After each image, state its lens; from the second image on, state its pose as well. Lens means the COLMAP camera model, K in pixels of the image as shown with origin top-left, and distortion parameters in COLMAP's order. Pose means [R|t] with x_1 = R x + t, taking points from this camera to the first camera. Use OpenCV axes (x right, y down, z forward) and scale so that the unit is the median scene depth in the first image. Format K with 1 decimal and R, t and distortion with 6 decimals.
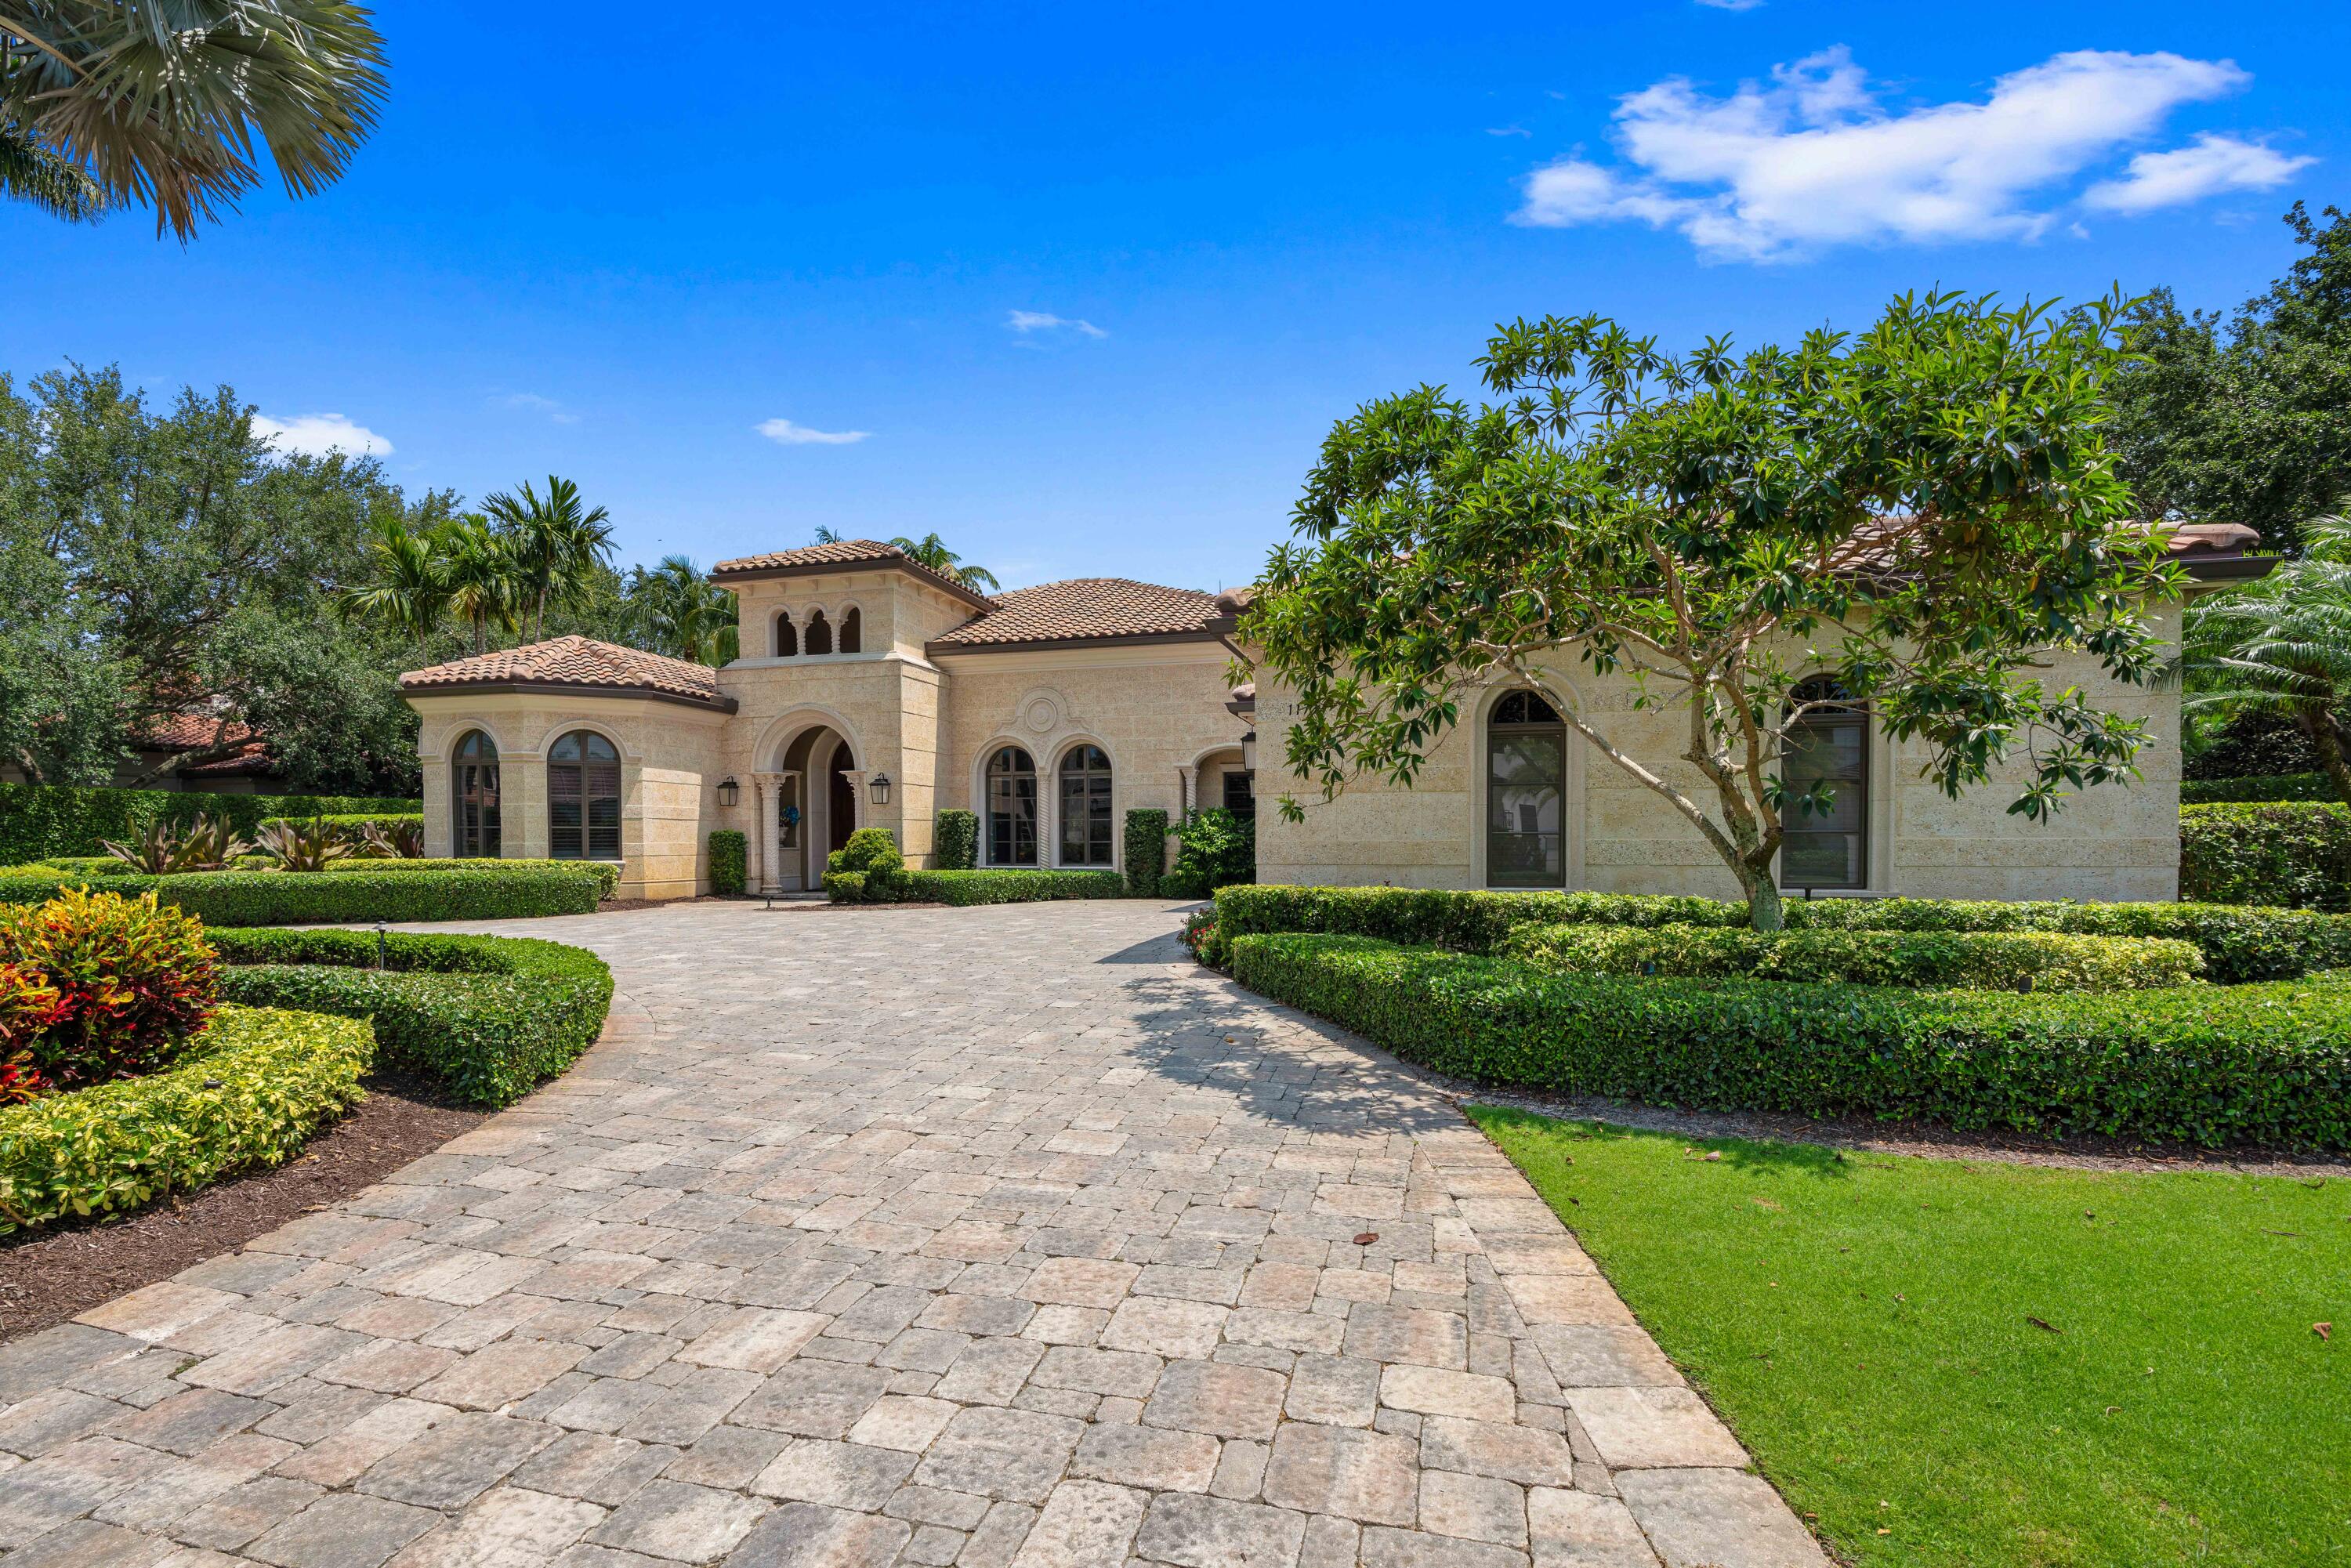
lens RADIAL K [[1056.6, 0, 1121.4], [0, 1056.6, 886.2], [0, 0, 1]] dist [-0.008703, 0.003283]
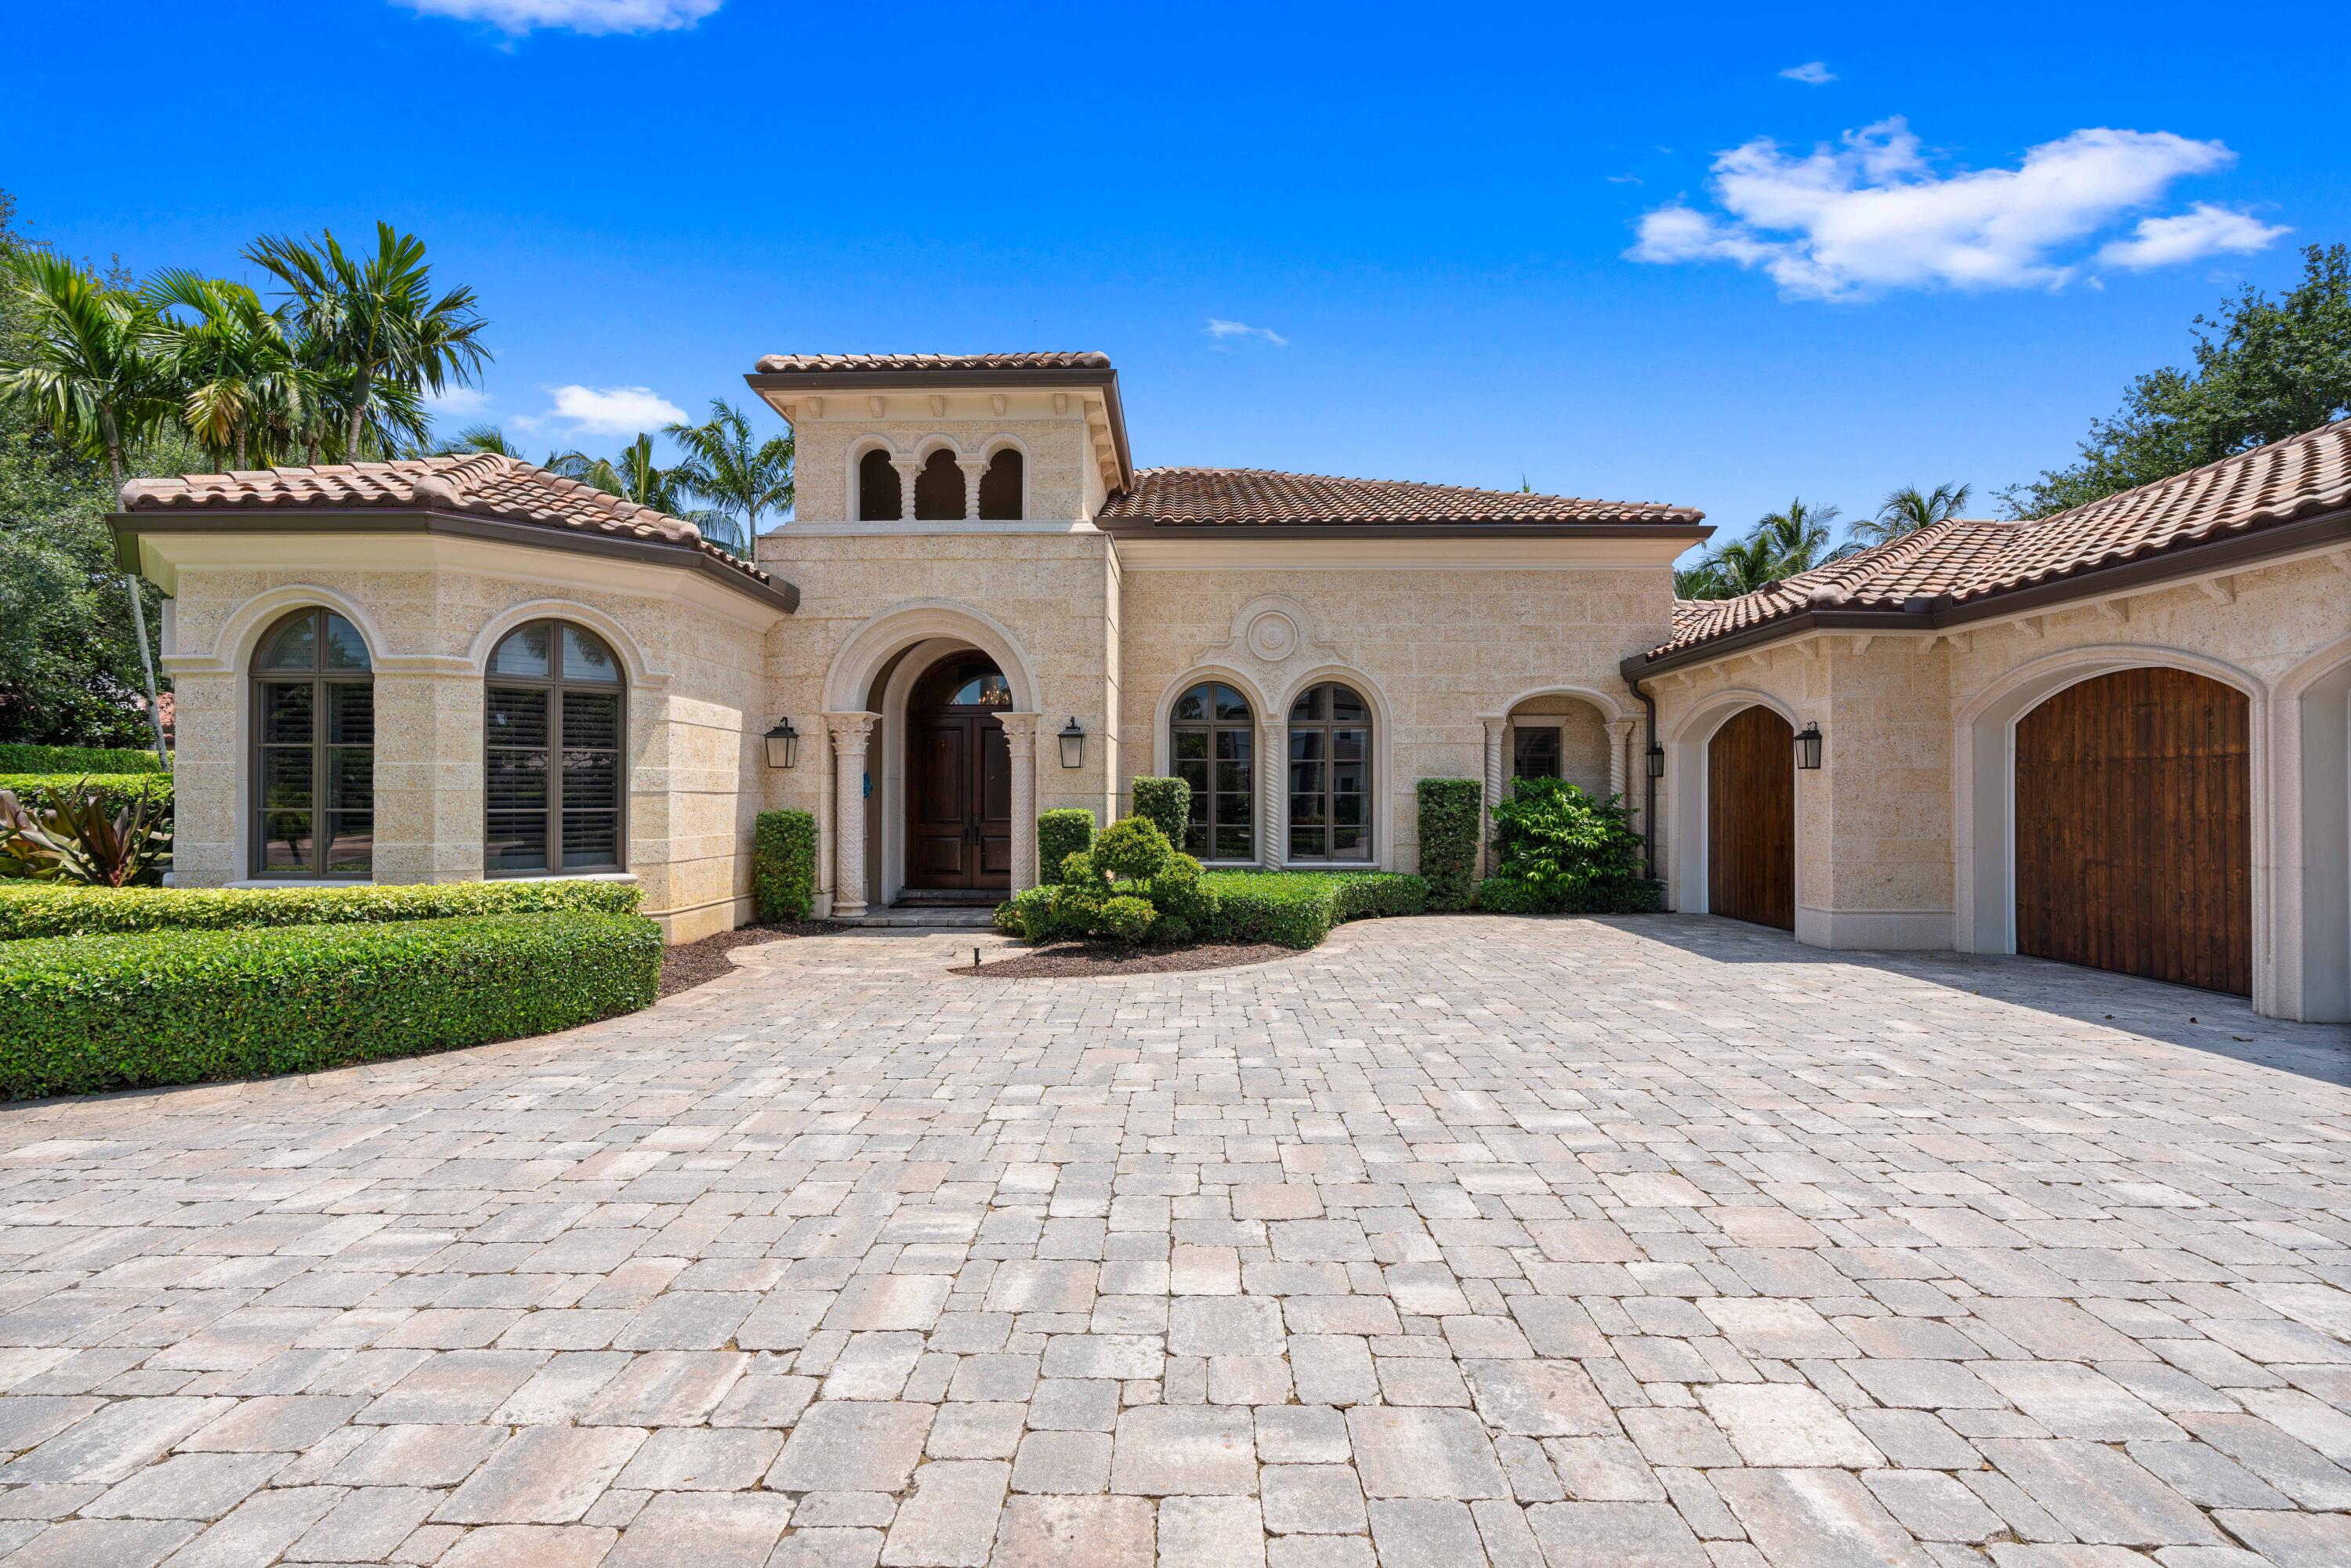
lens RADIAL K [[1056.6, 0, 1176.4], [0, 1056.6, 798.4], [0, 0, 1]] dist [-0.008703, 0.003283]
pose [[0.969293, 0.002892, 0.245892, -0.305256], [0.007235, 0.999162, -0.040274, -0.034509], [-0.245802, 0.040816, 0.968460, 0.387208]]
